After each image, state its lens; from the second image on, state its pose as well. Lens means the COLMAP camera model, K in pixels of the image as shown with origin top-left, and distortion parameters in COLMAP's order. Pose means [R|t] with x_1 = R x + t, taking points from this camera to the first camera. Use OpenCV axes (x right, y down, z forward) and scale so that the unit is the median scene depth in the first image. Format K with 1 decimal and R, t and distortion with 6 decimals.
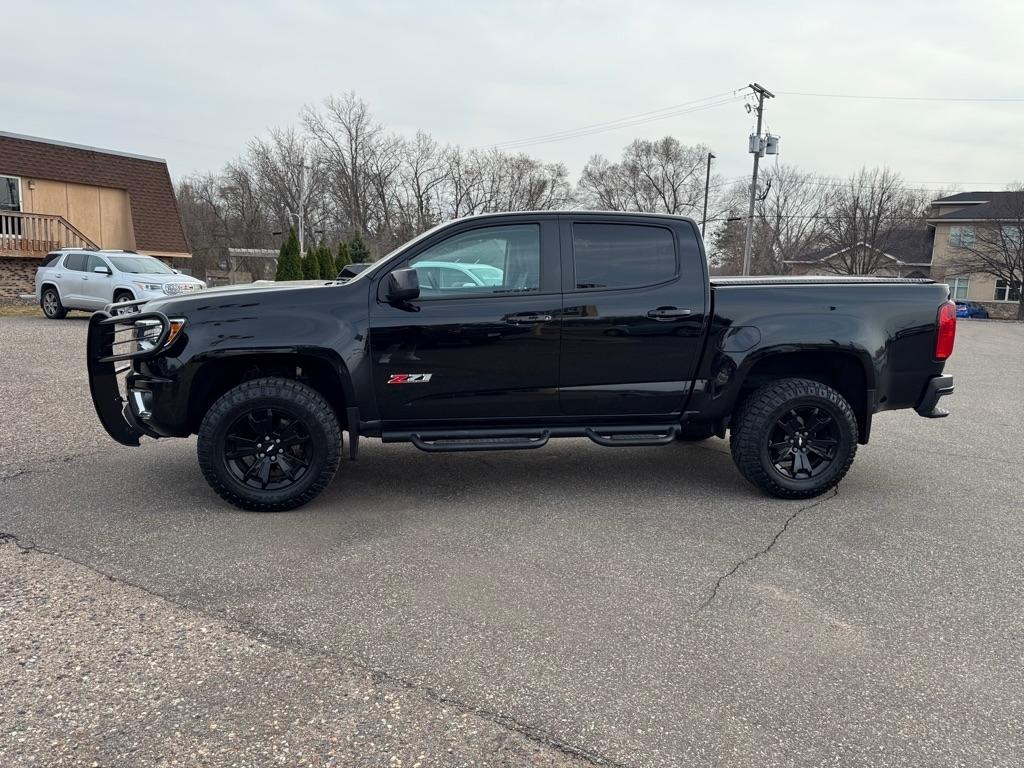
lens RADIAL K [[720.0, 0, 508.1], [0, 720.0, 378.7], [0, 0, 1]] dist [0.041918, -0.052563]
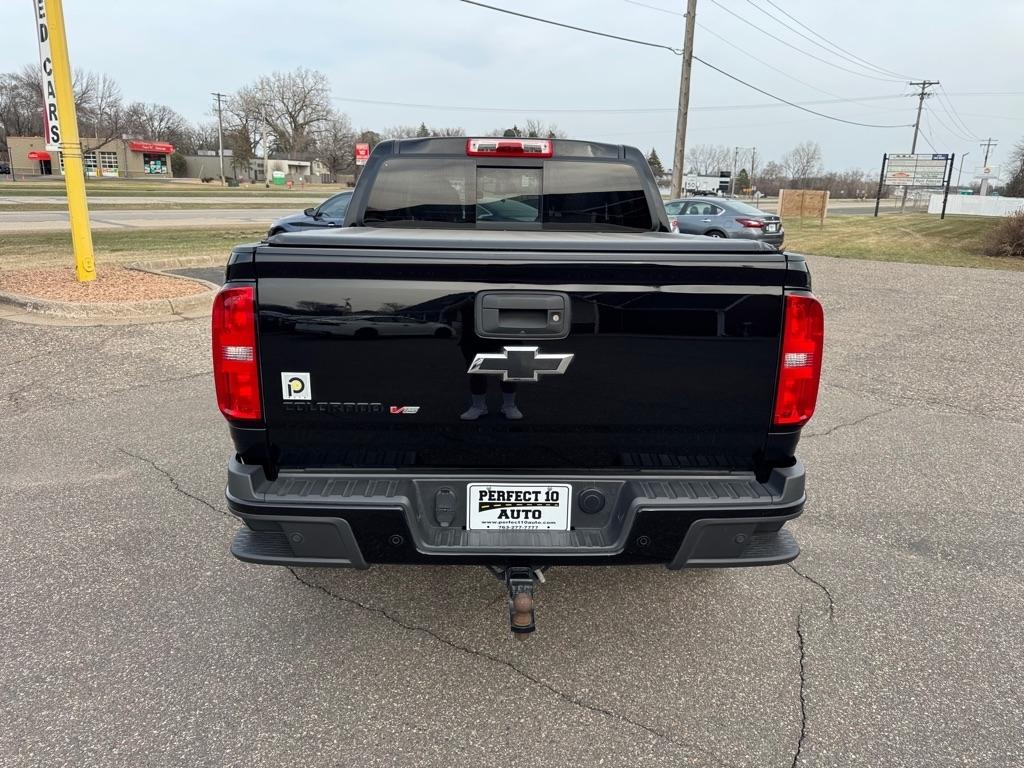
lens RADIAL K [[720.0, 0, 513.1], [0, 720.0, 380.0], [0, 0, 1]] dist [0.041918, -0.052563]
pose [[-0.101404, 0.220544, -0.970091, 0.153674], [-0.172750, 0.956401, 0.235489, -0.027441], [0.979732, 0.191462, -0.058884, 0.182341]]
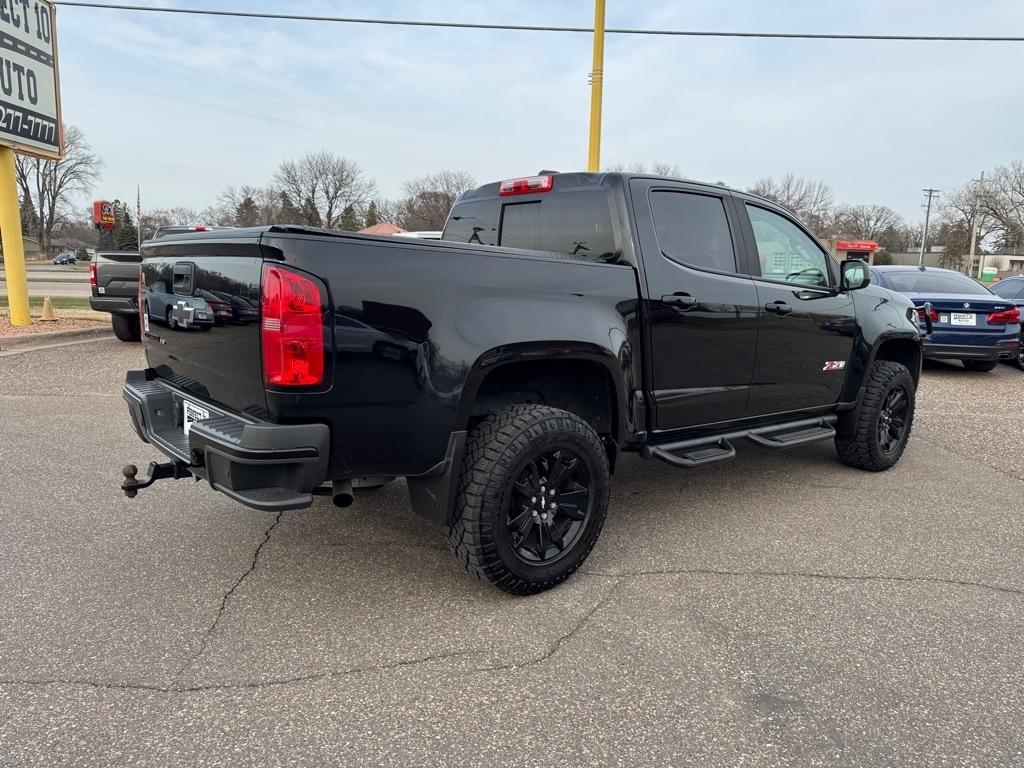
lens RADIAL K [[720.0, 0, 516.3], [0, 720.0, 390.6], [0, 0, 1]] dist [0.041918, -0.052563]
pose [[-0.834266, 0.038590, -0.550011, 0.107549], [-0.132447, 0.954312, 0.267854, -0.034873], [0.535219, 0.296308, -0.791039, 0.276393]]
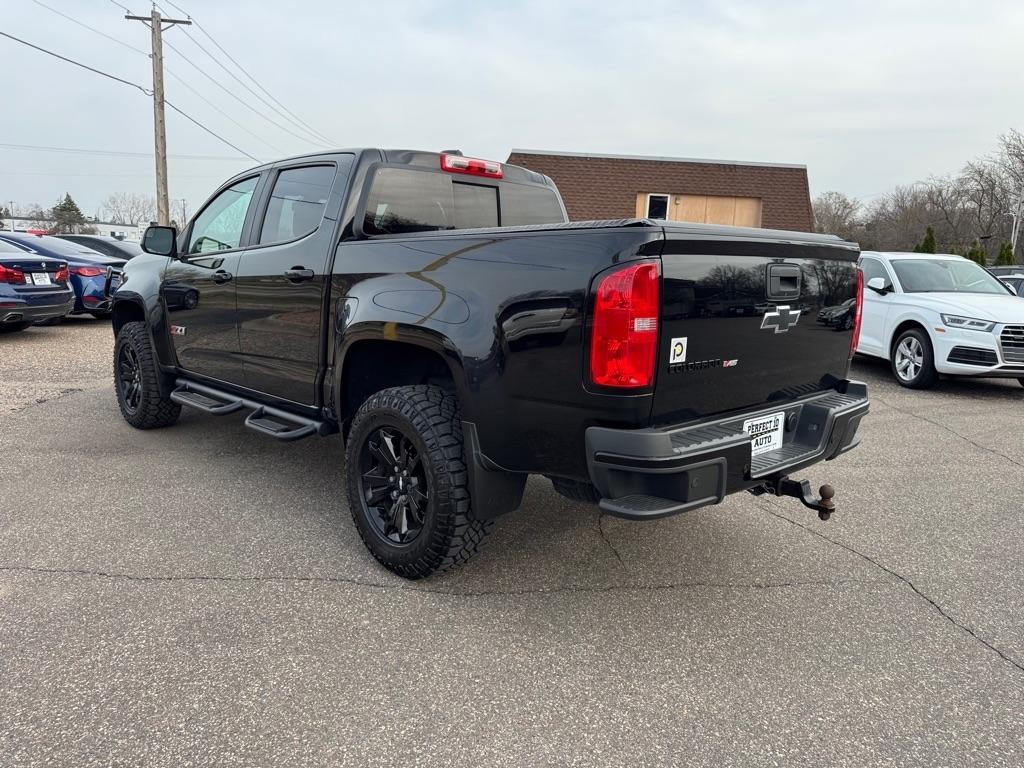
lens RADIAL K [[720.0, 0, 509.8], [0, 720.0, 381.7], [0, 0, 1]] dist [0.041918, -0.052563]
pose [[0.574513, 0.126323, -0.808689, 0.142971], [-0.135903, 0.989026, 0.057944, -0.007487], [0.807134, 0.076614, 0.585376, 0.104784]]
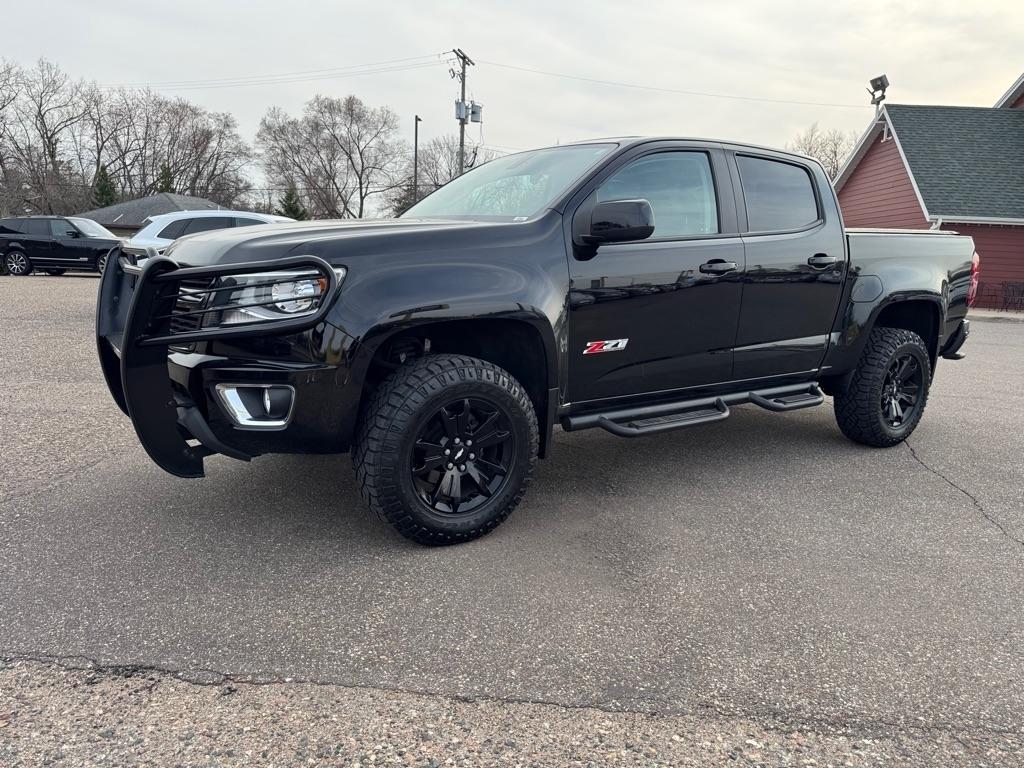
lens RADIAL K [[720.0, 0, 512.1], [0, 720.0, 382.5], [0, 0, 1]] dist [0.041918, -0.052563]
pose [[0.898066, -0.071837, 0.433956, -0.077719], [0.049402, 0.996804, 0.062775, -0.002016], [-0.437079, -0.034937, 0.898744, 0.046560]]
